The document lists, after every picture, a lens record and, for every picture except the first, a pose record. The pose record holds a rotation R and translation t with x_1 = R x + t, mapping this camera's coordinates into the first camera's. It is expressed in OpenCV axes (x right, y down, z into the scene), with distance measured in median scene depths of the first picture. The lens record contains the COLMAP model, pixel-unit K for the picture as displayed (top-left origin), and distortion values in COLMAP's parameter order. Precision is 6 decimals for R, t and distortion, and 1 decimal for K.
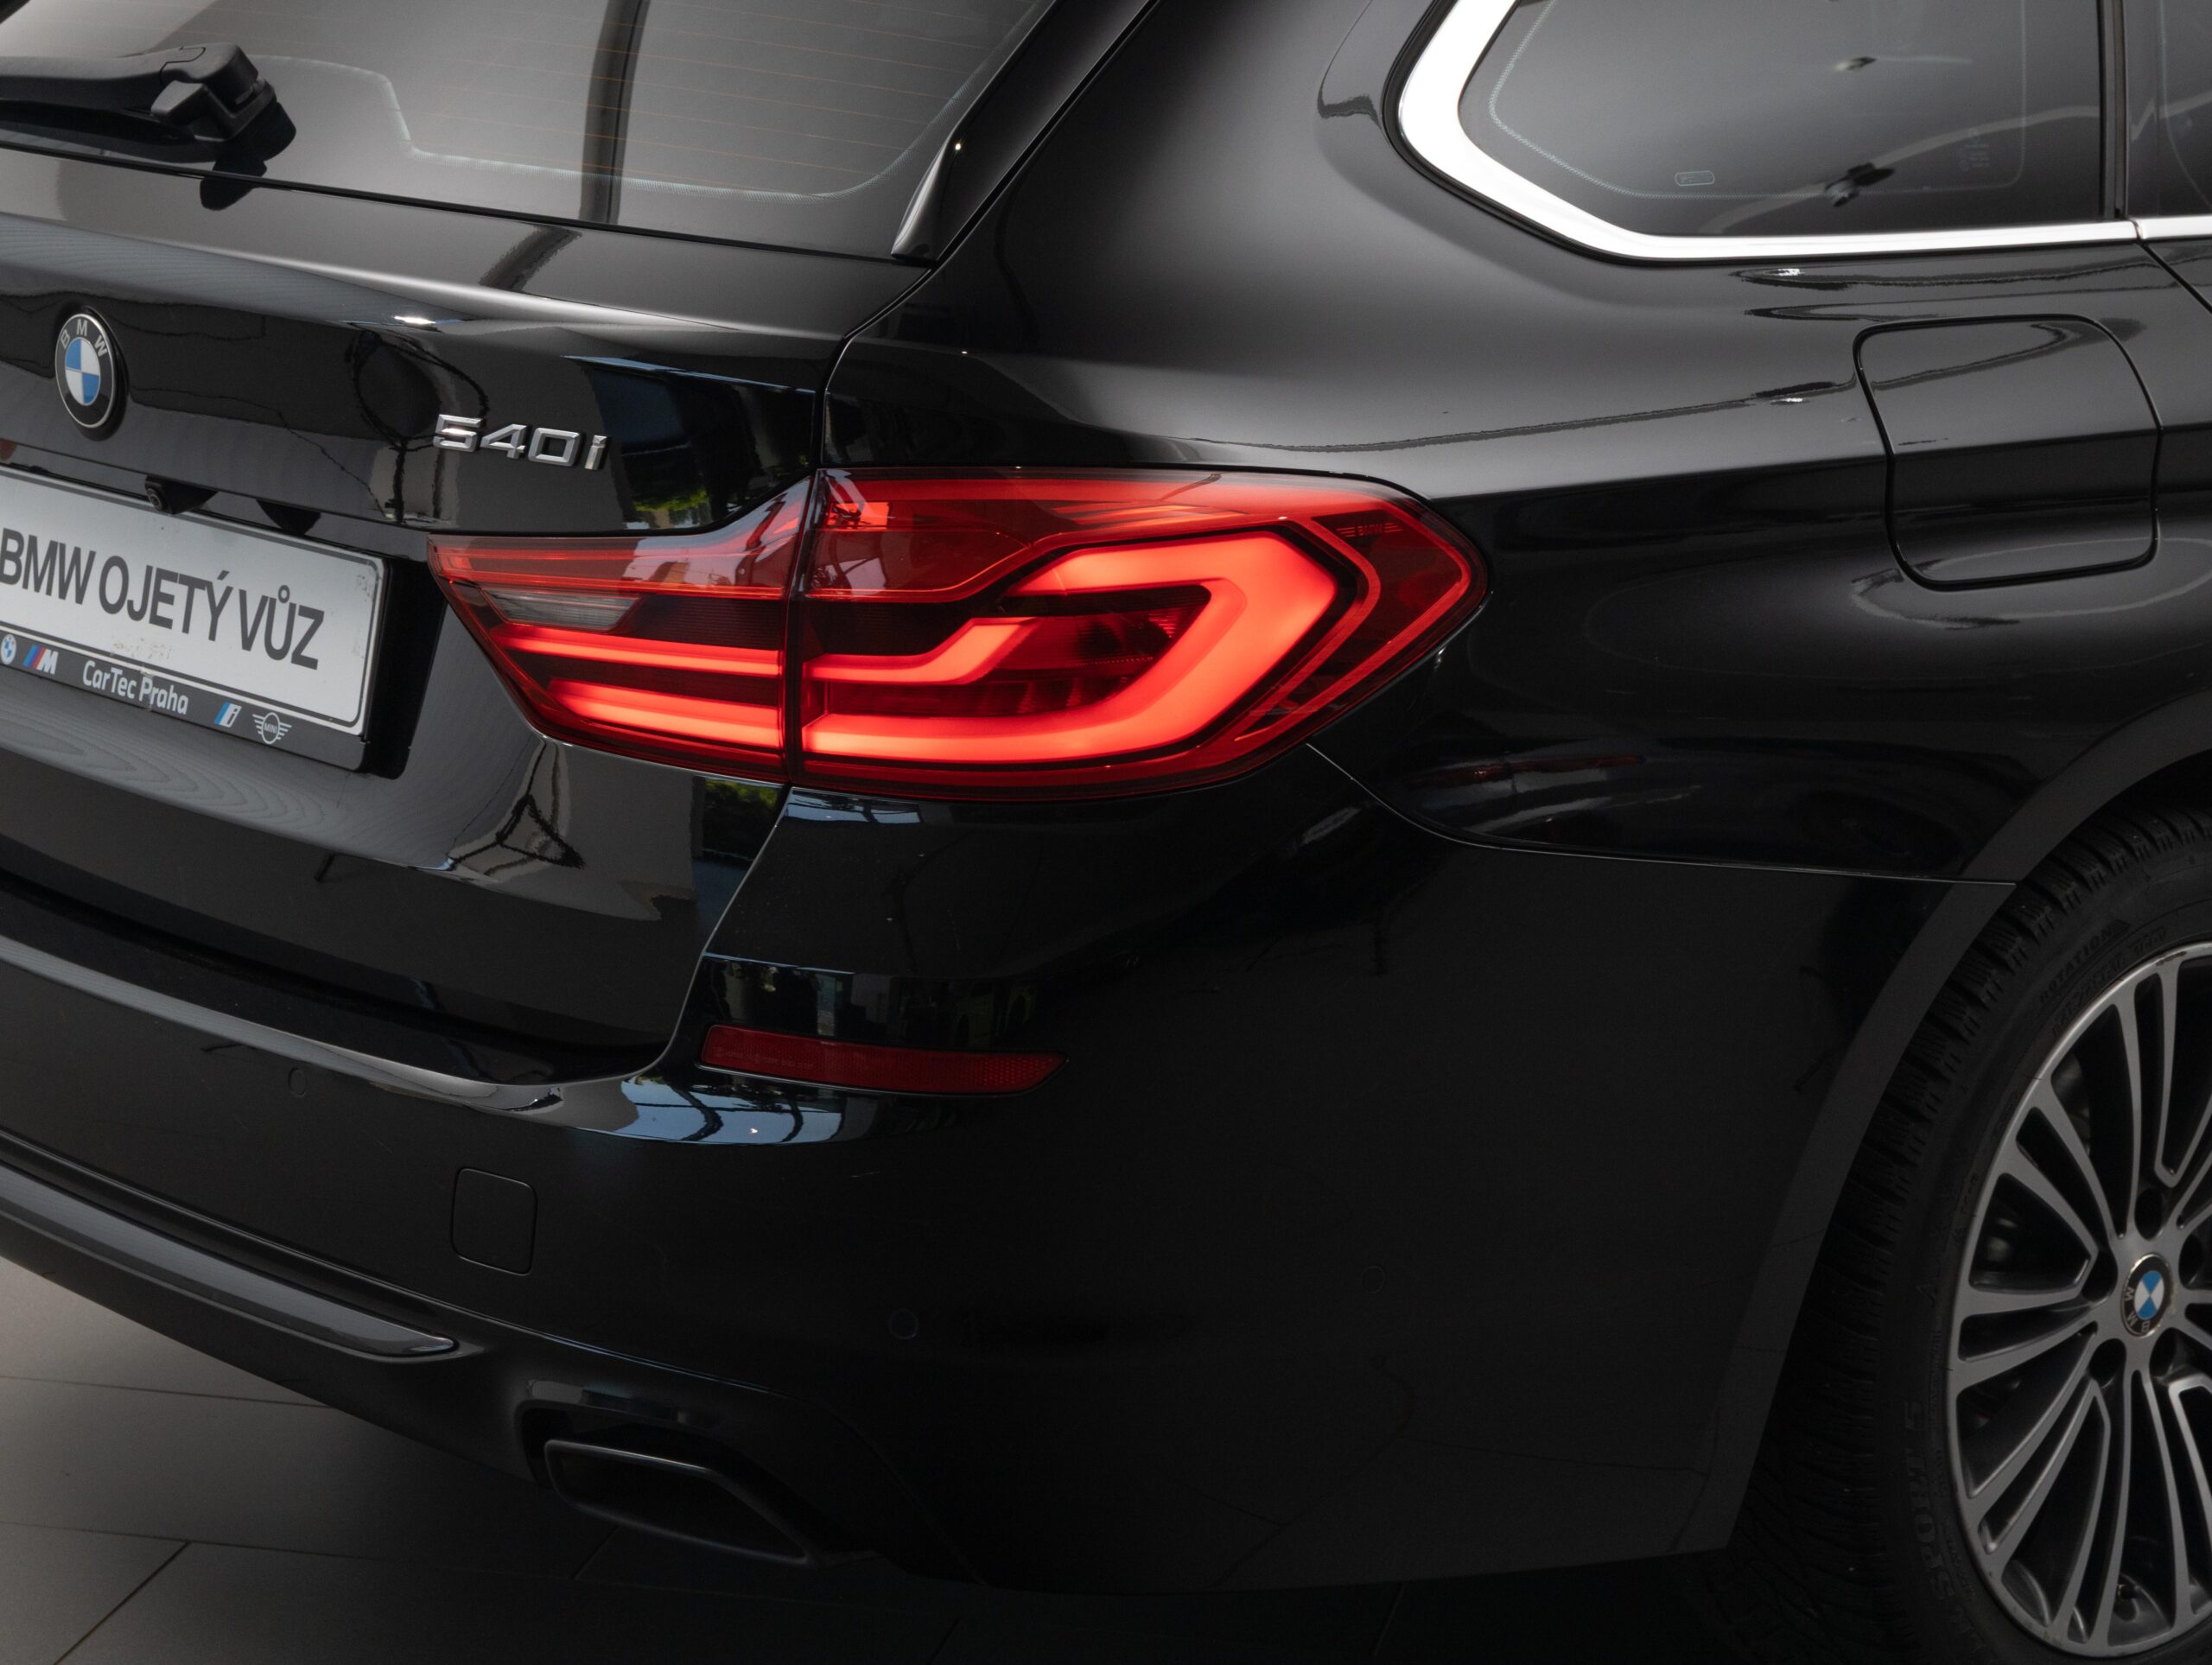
lens RADIAL K [[4654.9, 0, 1172.8], [0, 4654.9, 735.4], [0, 0, 1]] dist [-0.046442, 0.000000]
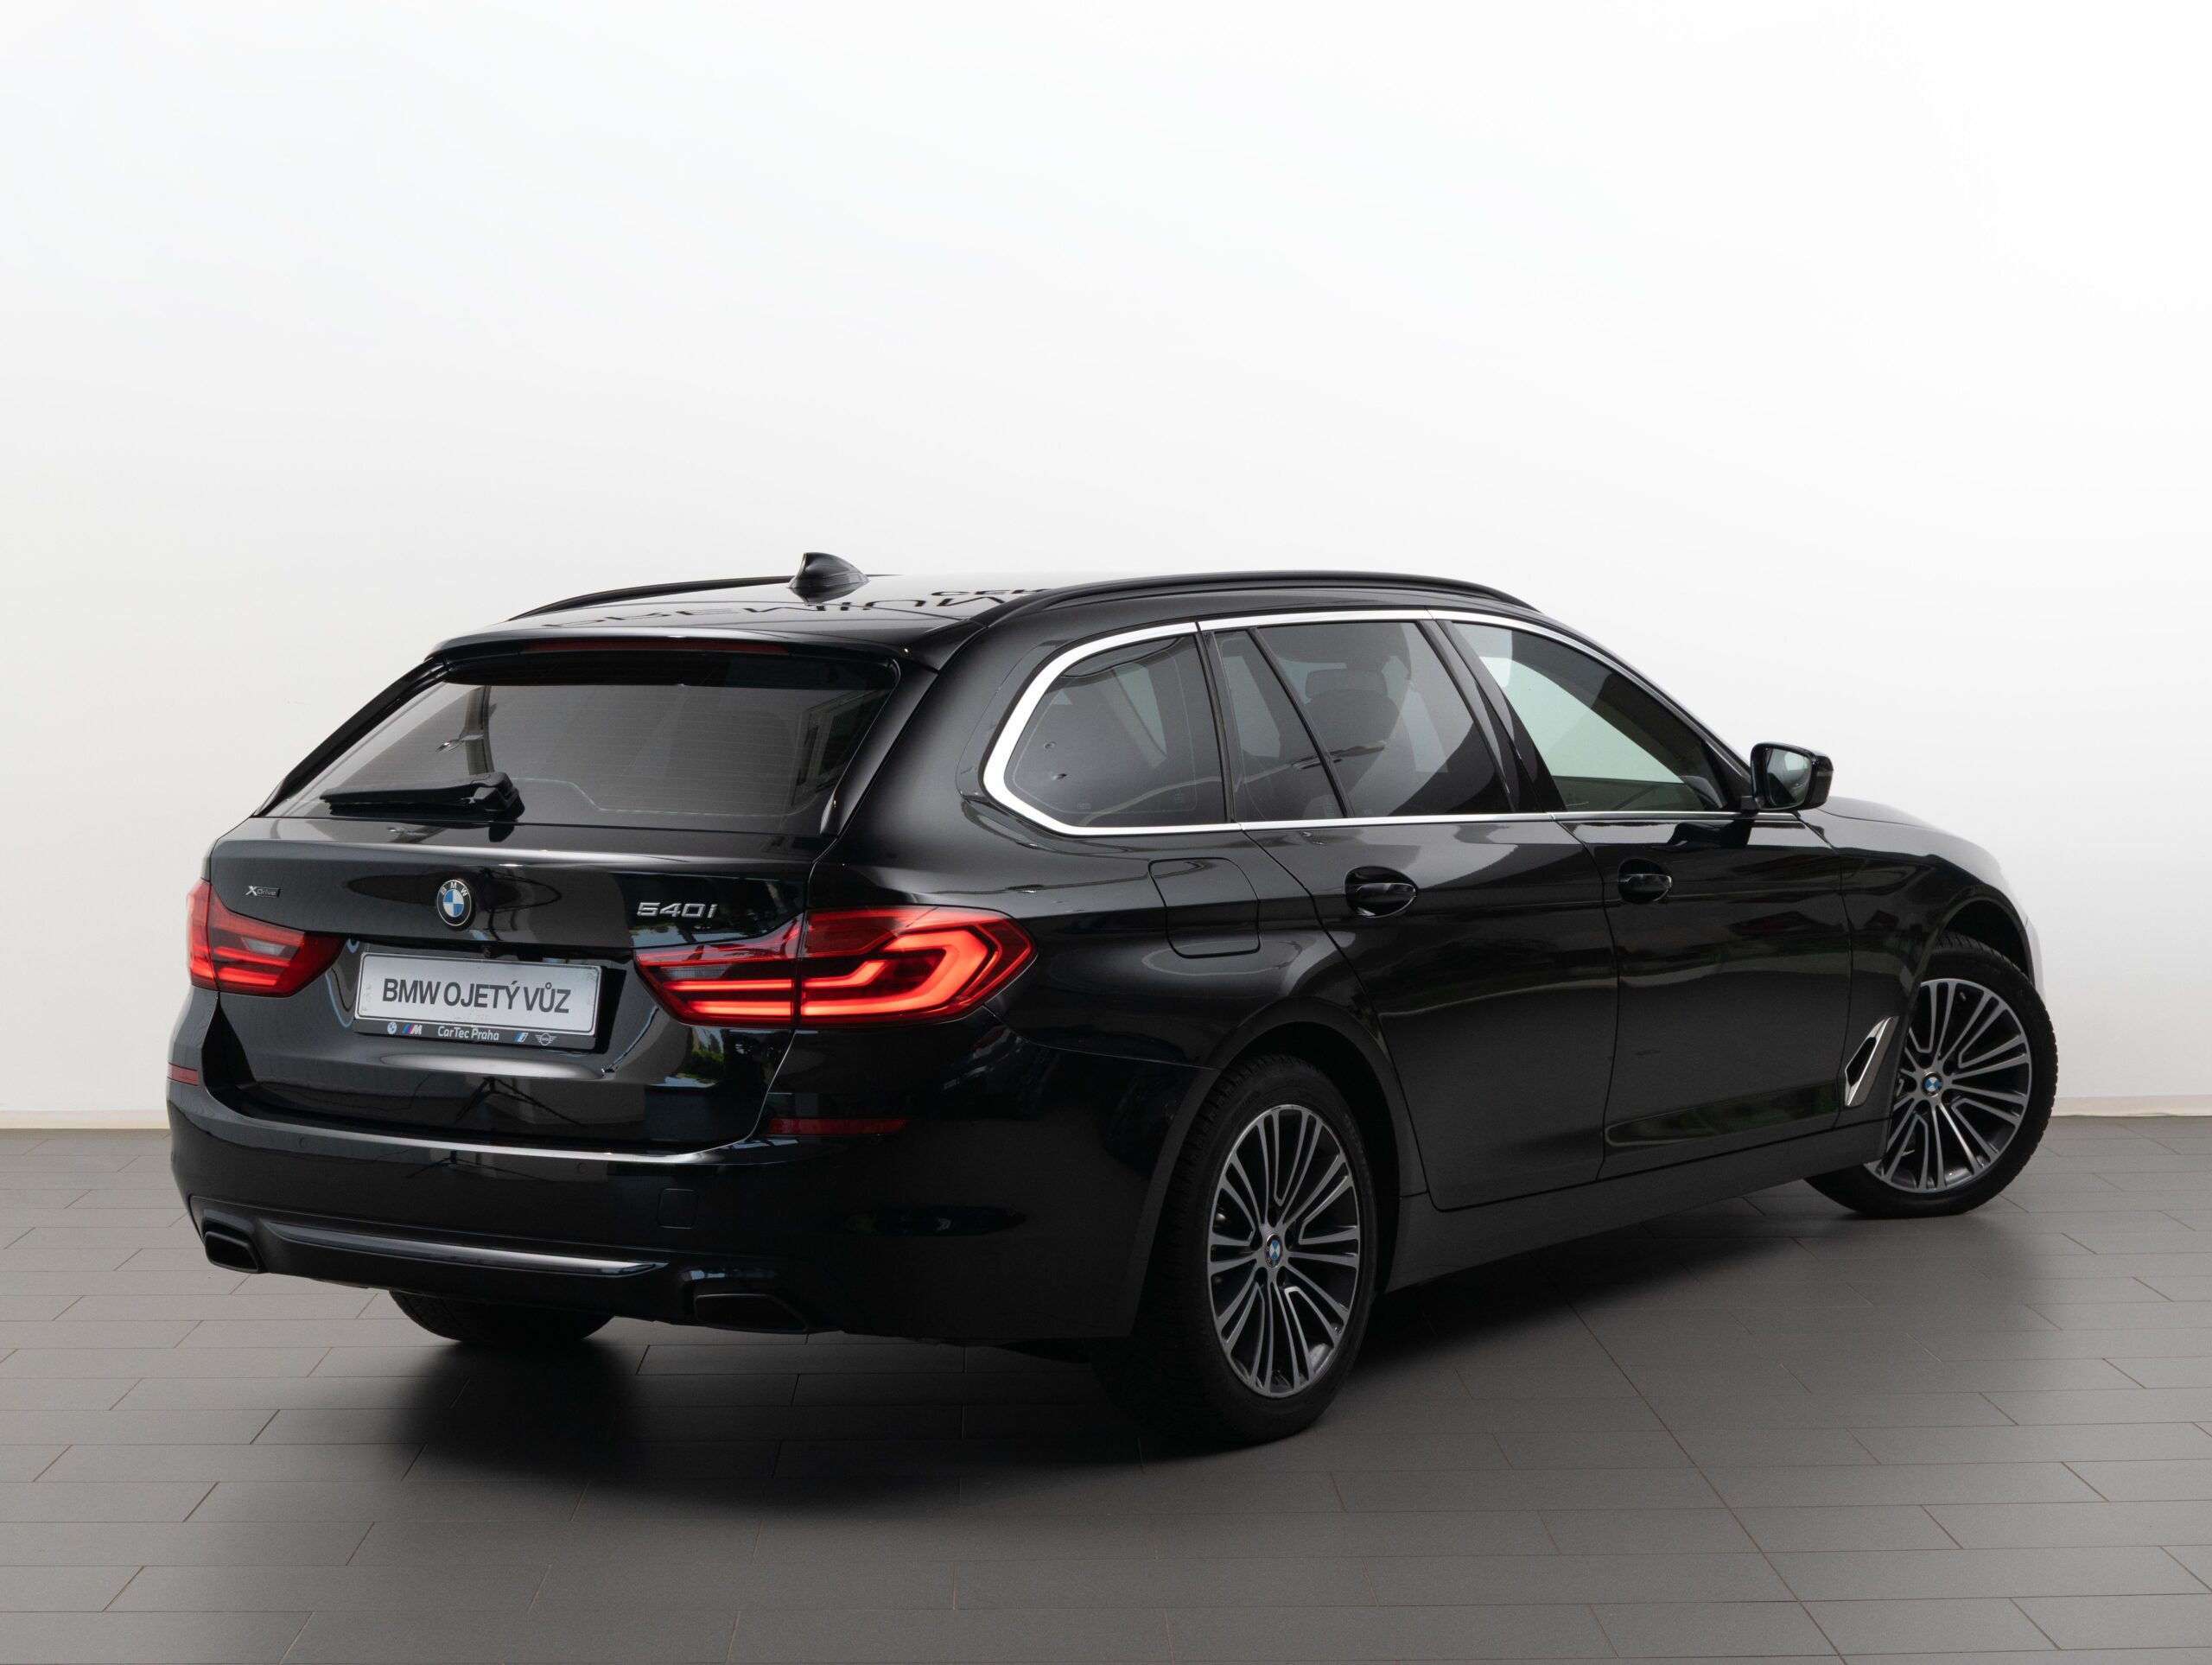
lens RADIAL K [[3994.4, 0, 1098.6], [0, 3994.4, 832.2], [0, 0, 1]] dist [-0.052611, 0.000000]
pose [[0.972739, -0.031445, 0.229759, -0.425893], [0.067156, 0.986508, -0.149305, 0.247875], [-0.221964, 0.160665, 0.961727, -1.246130]]
